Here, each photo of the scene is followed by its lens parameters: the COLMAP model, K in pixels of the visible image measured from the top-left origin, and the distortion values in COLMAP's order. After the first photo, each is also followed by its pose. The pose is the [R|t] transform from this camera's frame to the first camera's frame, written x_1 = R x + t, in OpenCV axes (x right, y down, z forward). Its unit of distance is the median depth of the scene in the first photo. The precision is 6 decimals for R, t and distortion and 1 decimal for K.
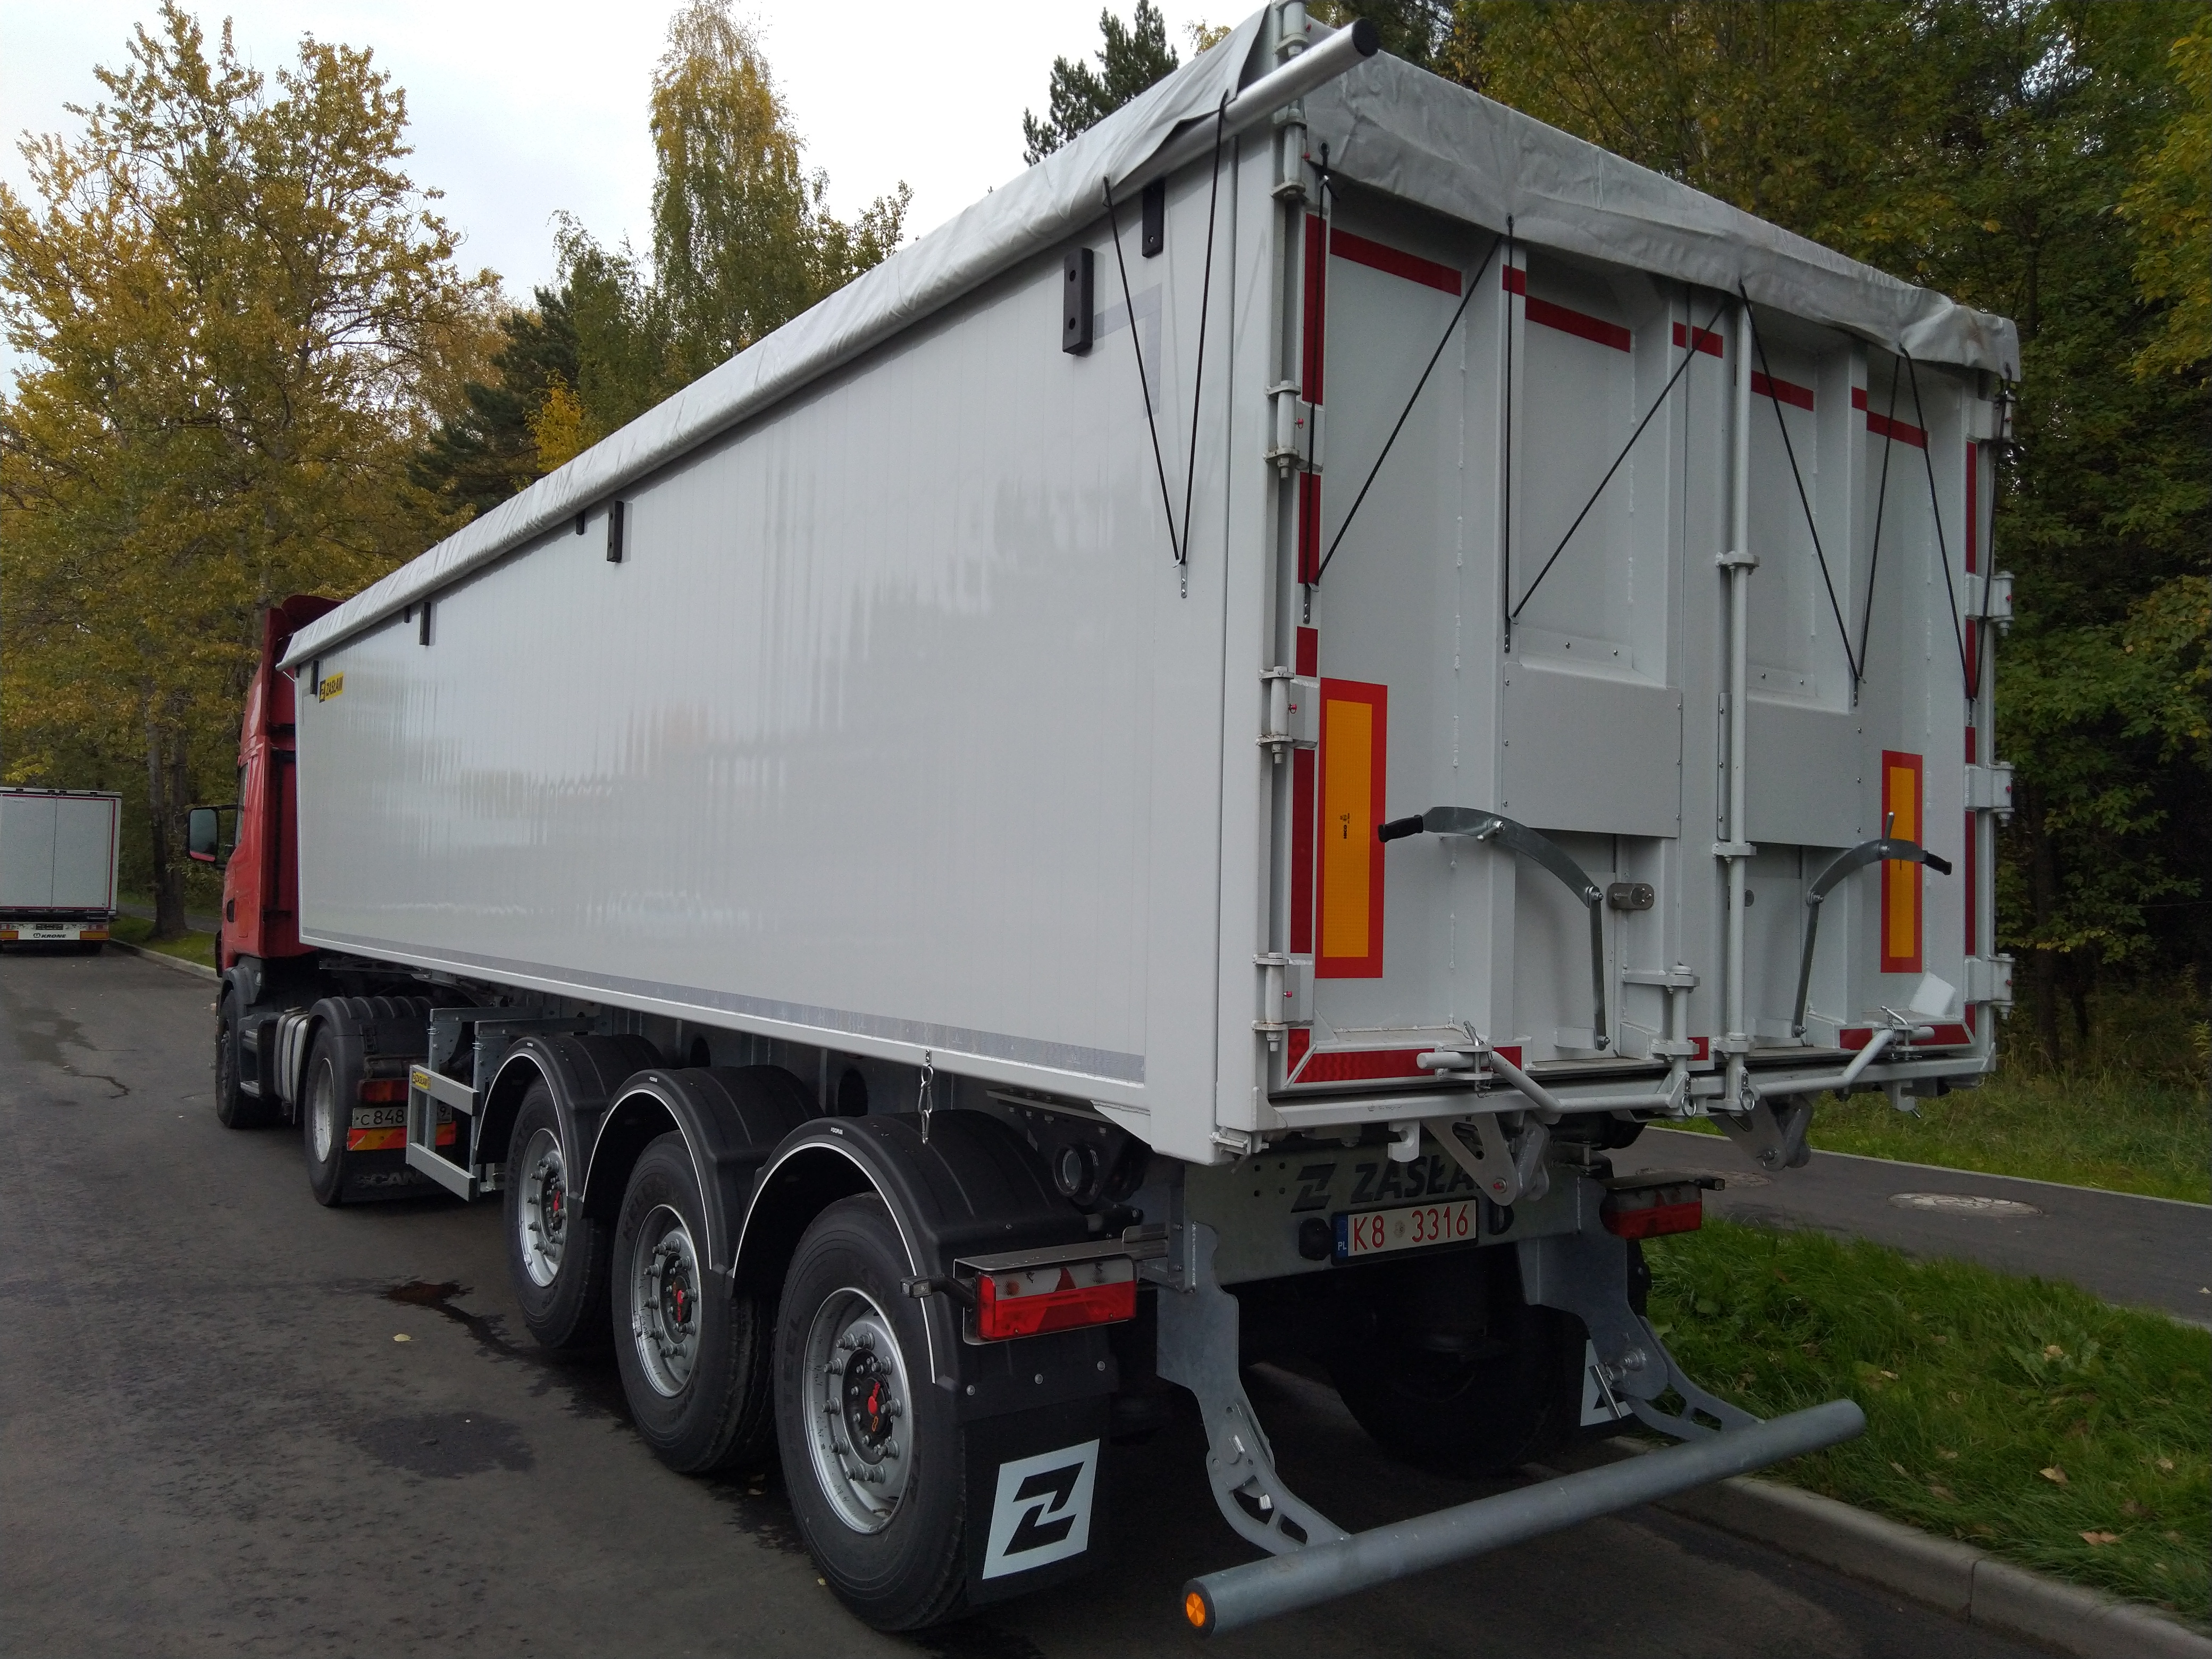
lens RADIAL K [[1621.1, 0, 1106.0], [0, 1621.1, 829.5], [0, 0, 1]] dist [0.021681, -0.003906]
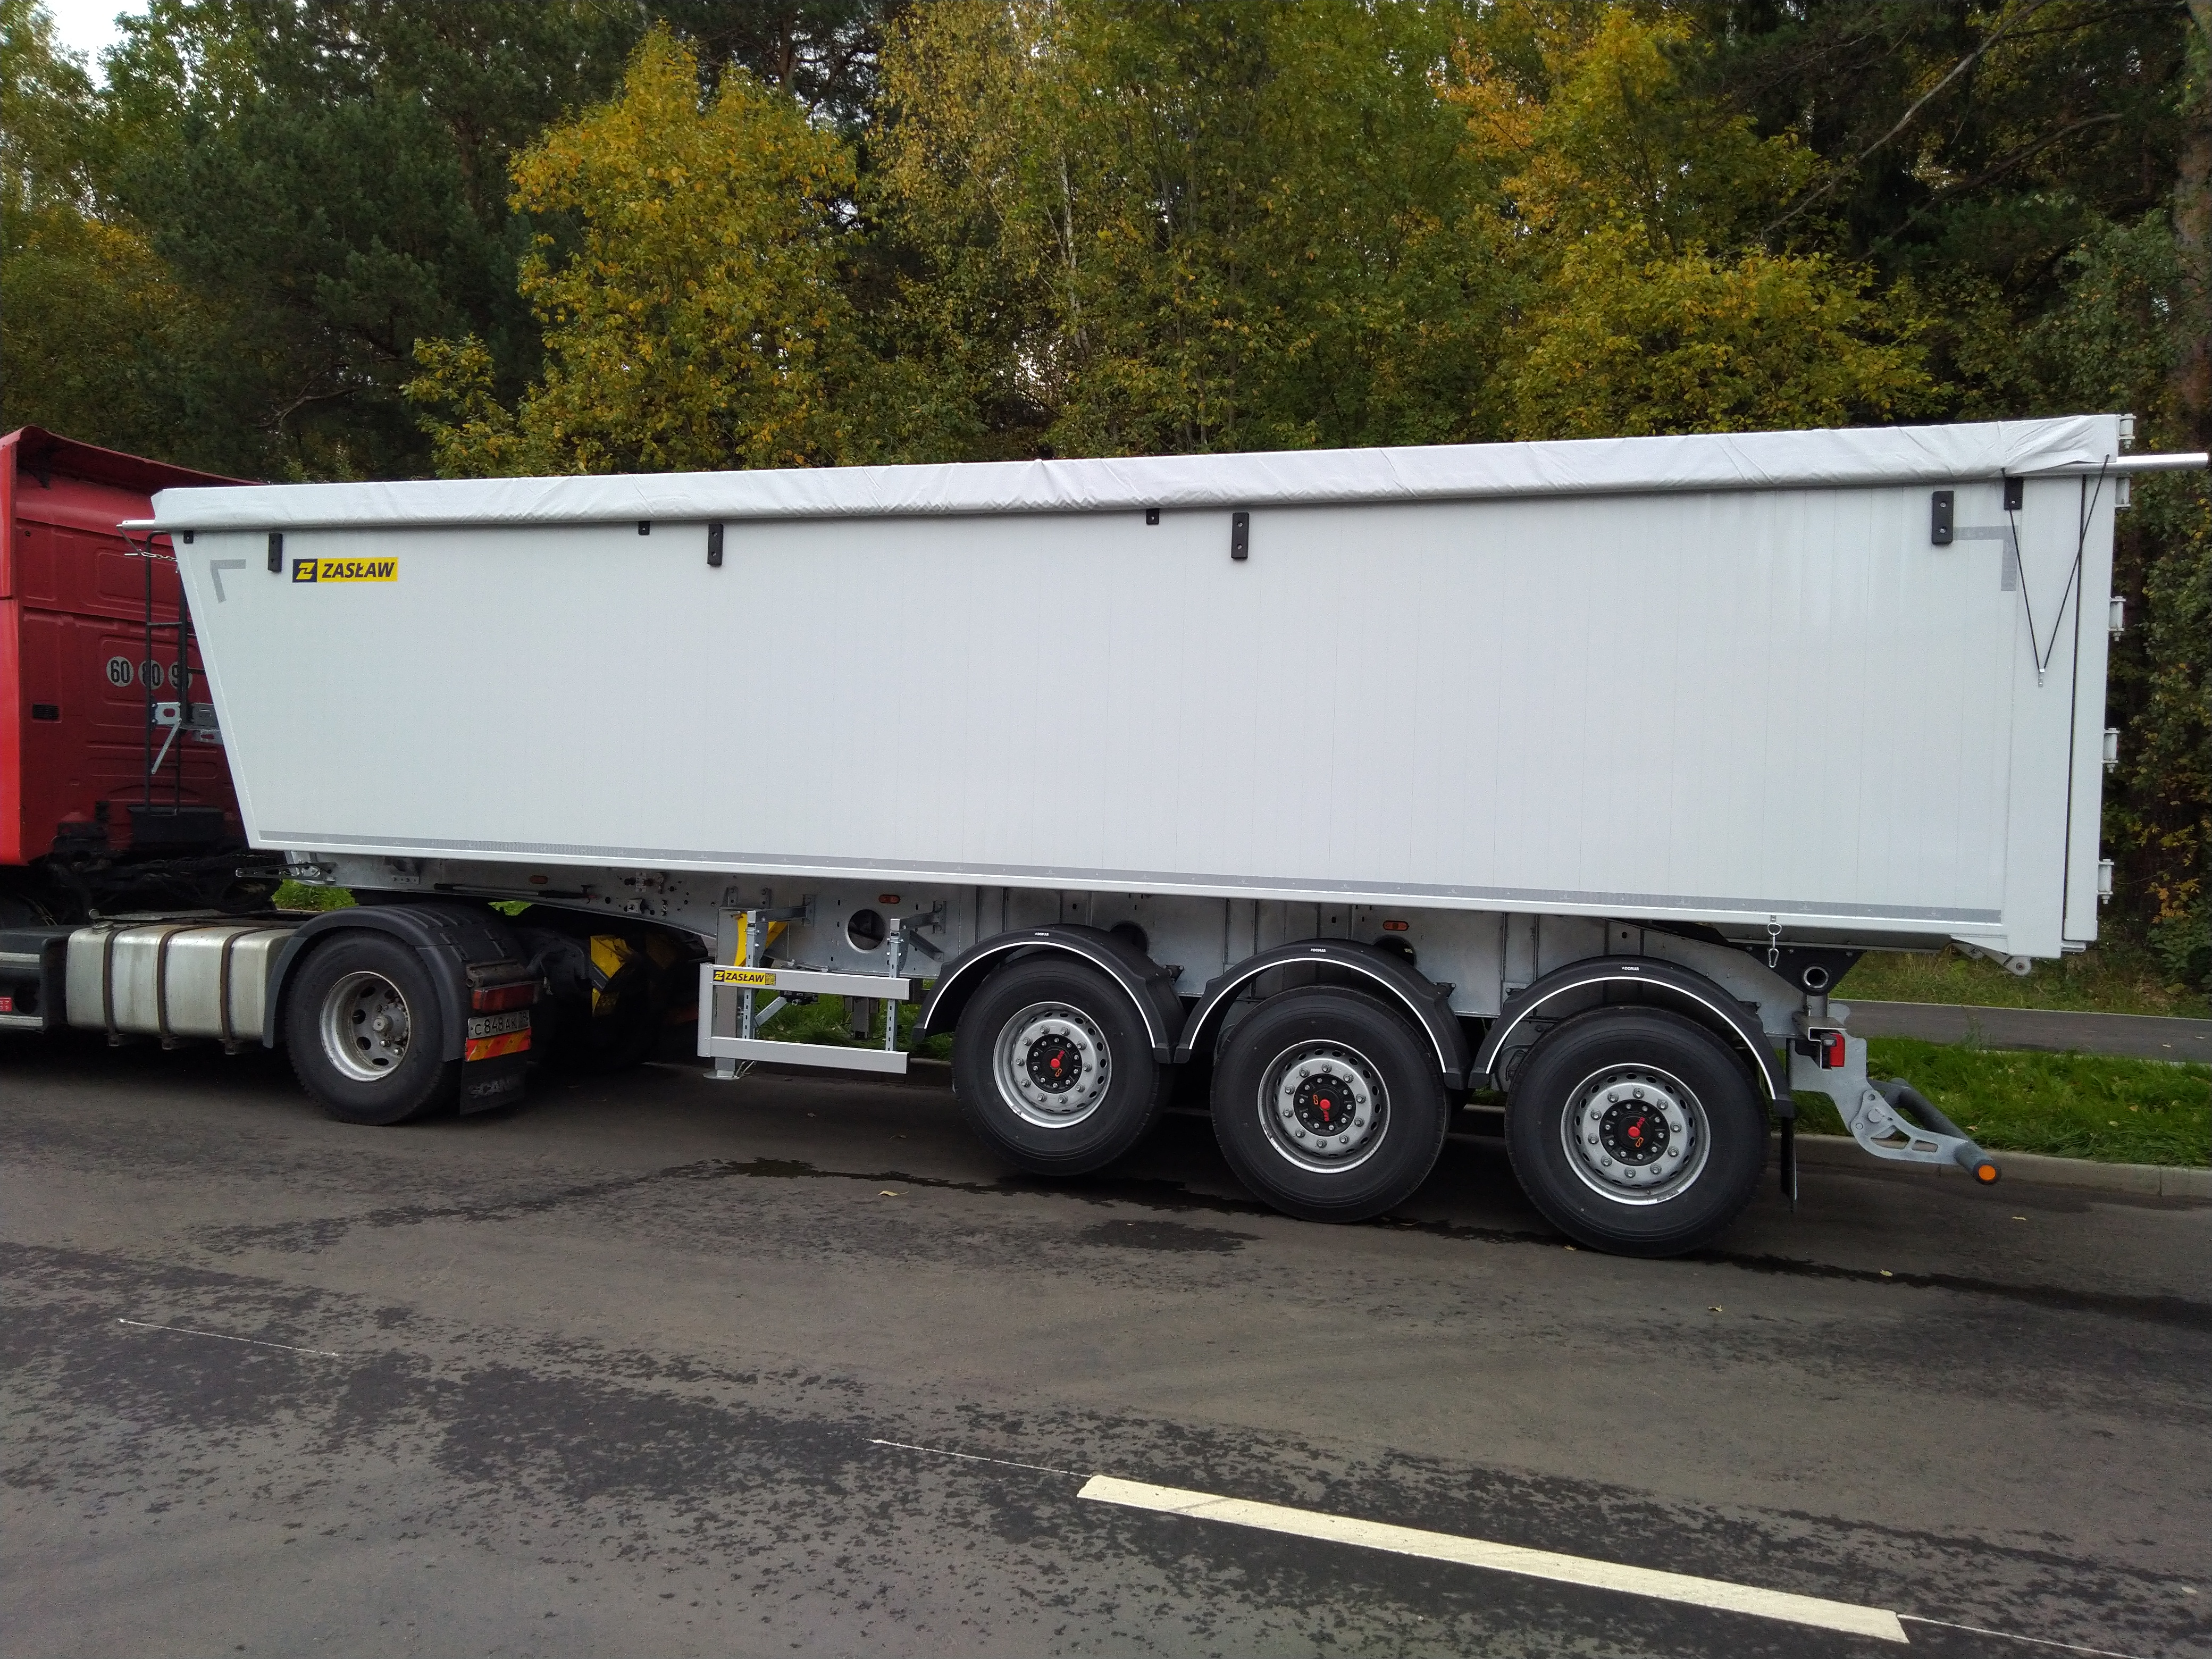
lens RADIAL K [[1621.1, 0, 1106.0], [0, 1621.1, 829.5], [0, 0, 1]] dist [0.021681, -0.003906]
pose [[0.815019, -0.013195, 0.579284, -1.584279], [-0.034165, 0.996907, 0.070775, -0.052345], [-0.578426, -0.077474, 0.812047, -0.005075]]
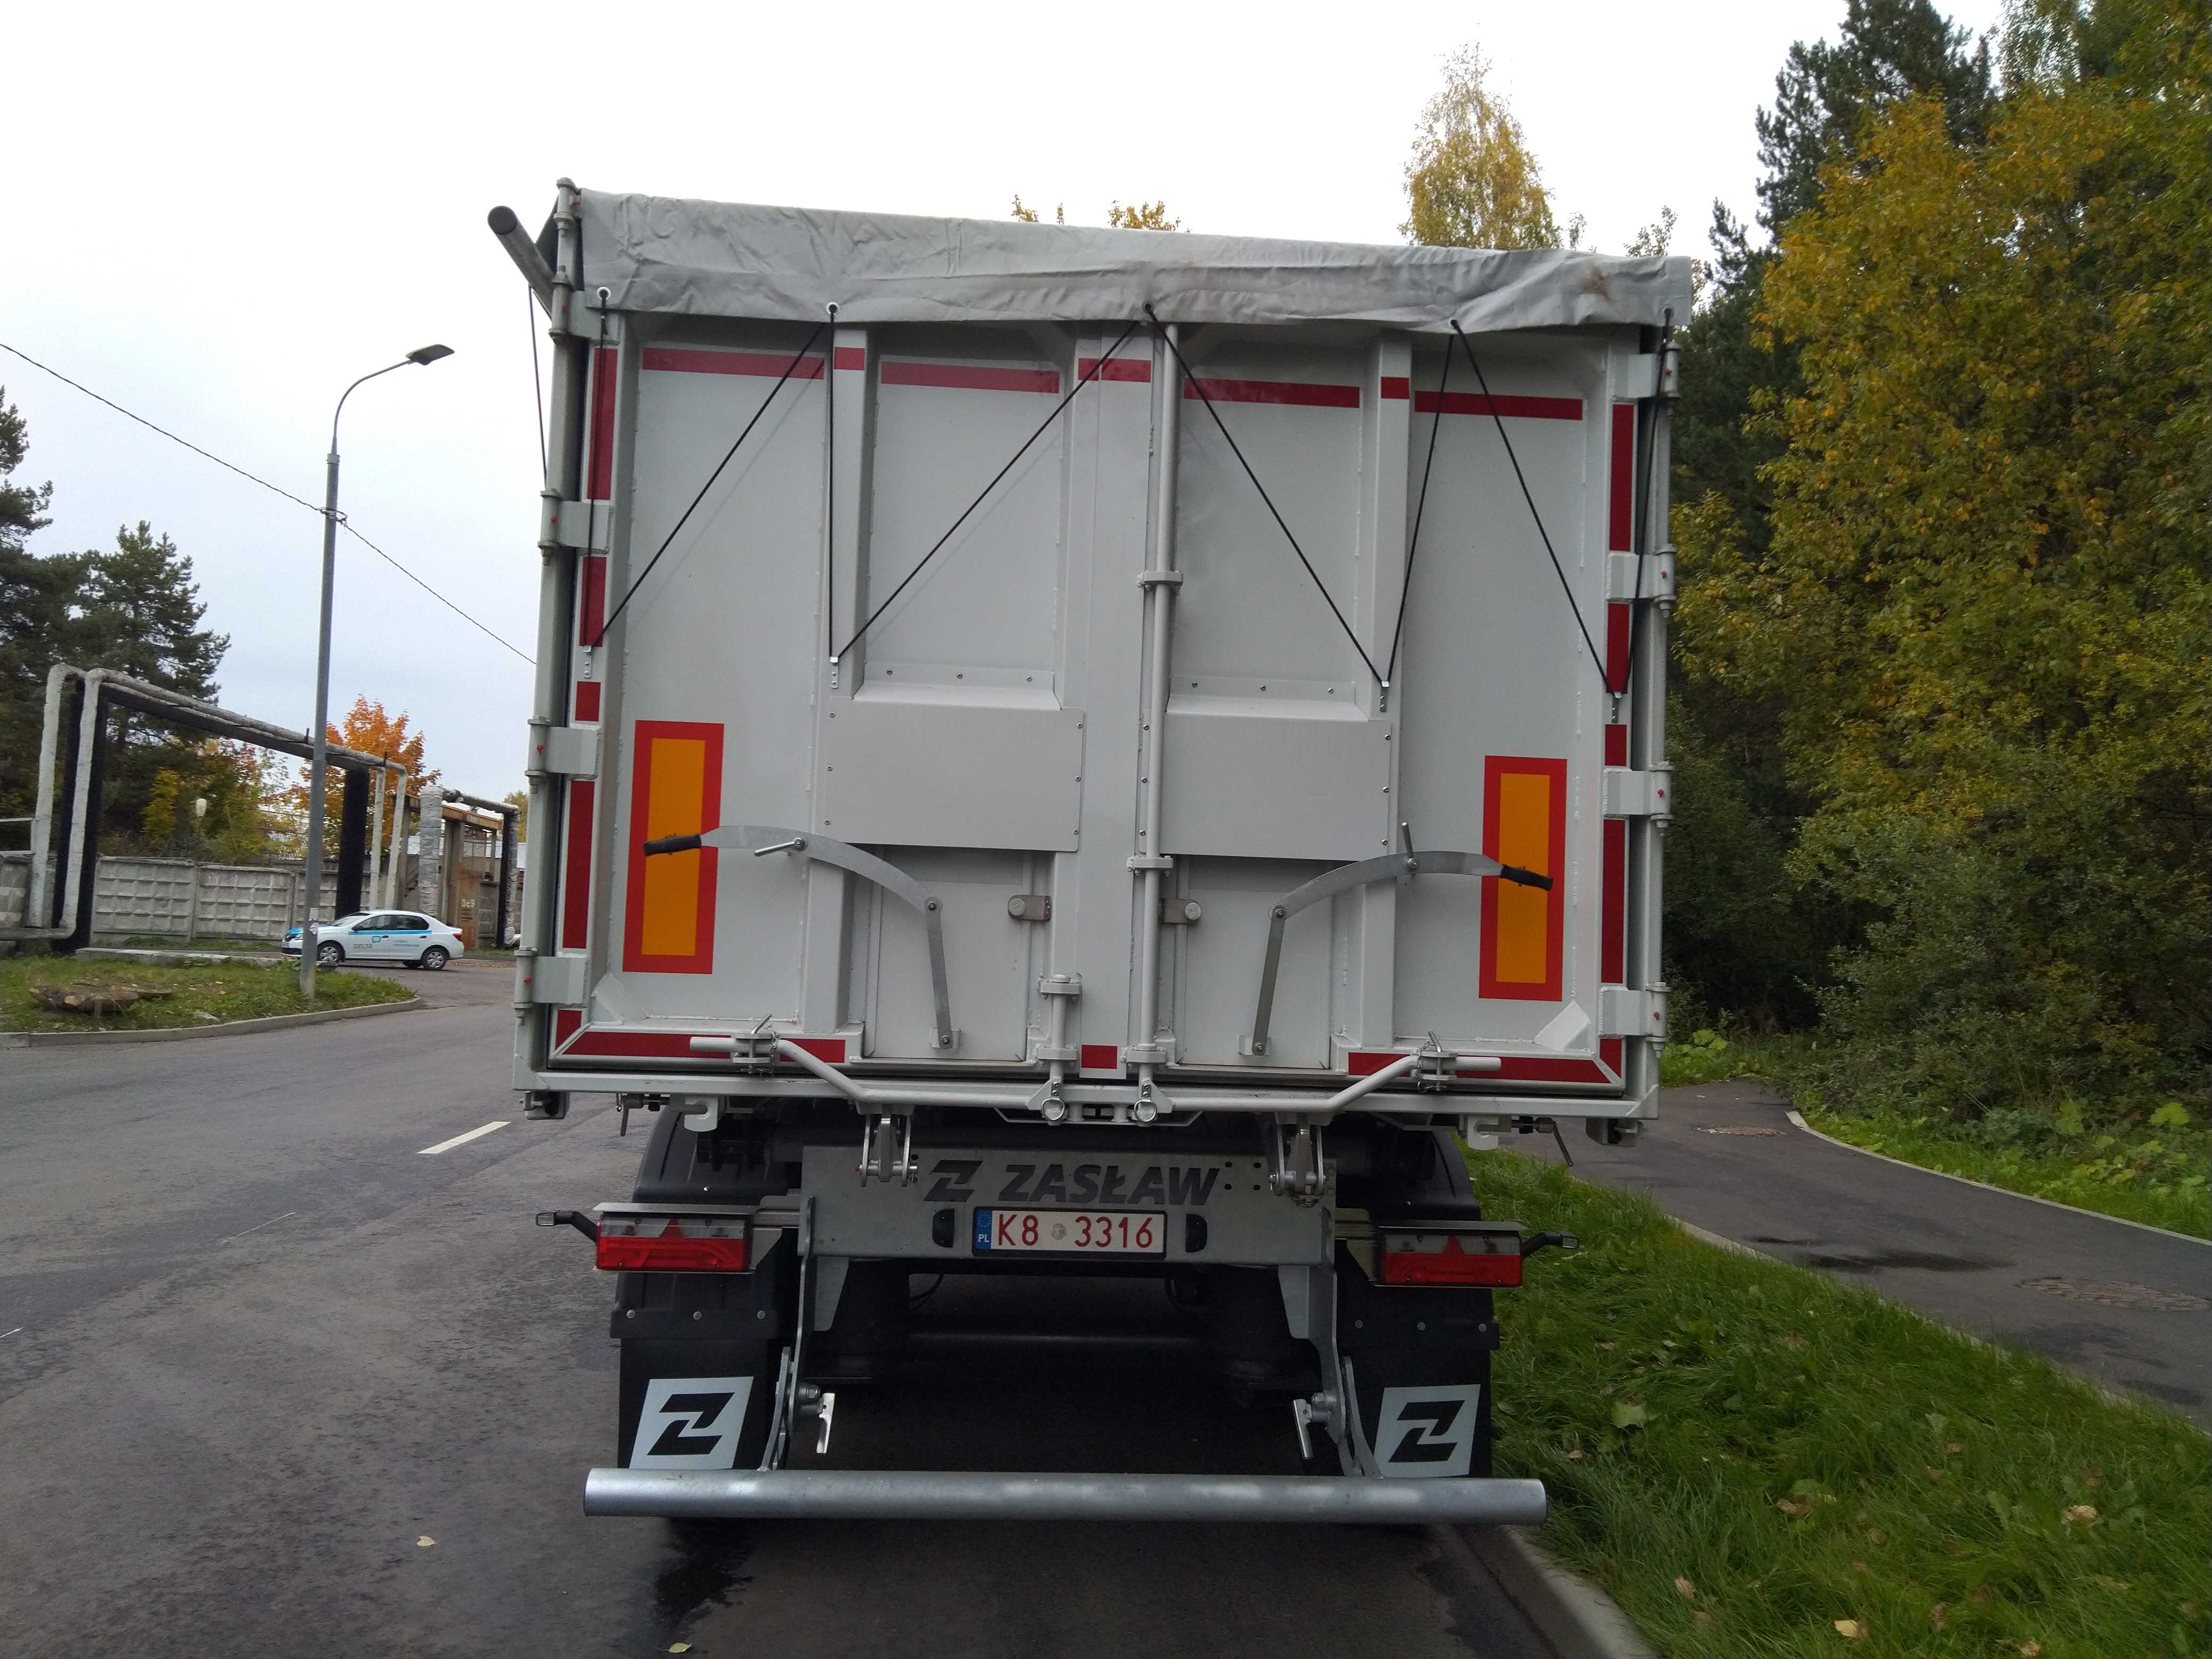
lens RADIAL K [[1622.9, 0, 1106.0], [0, 1622.9, 829.5], [0, 0, 1]] dist [0.052471, -0.067575]
pose [[0.856958, -0.027117, -0.514672, 0.786574], [0.009170, 0.999259, -0.037381, 0.026028], [0.515304, 0.027315, 0.856572, 0.106962]]
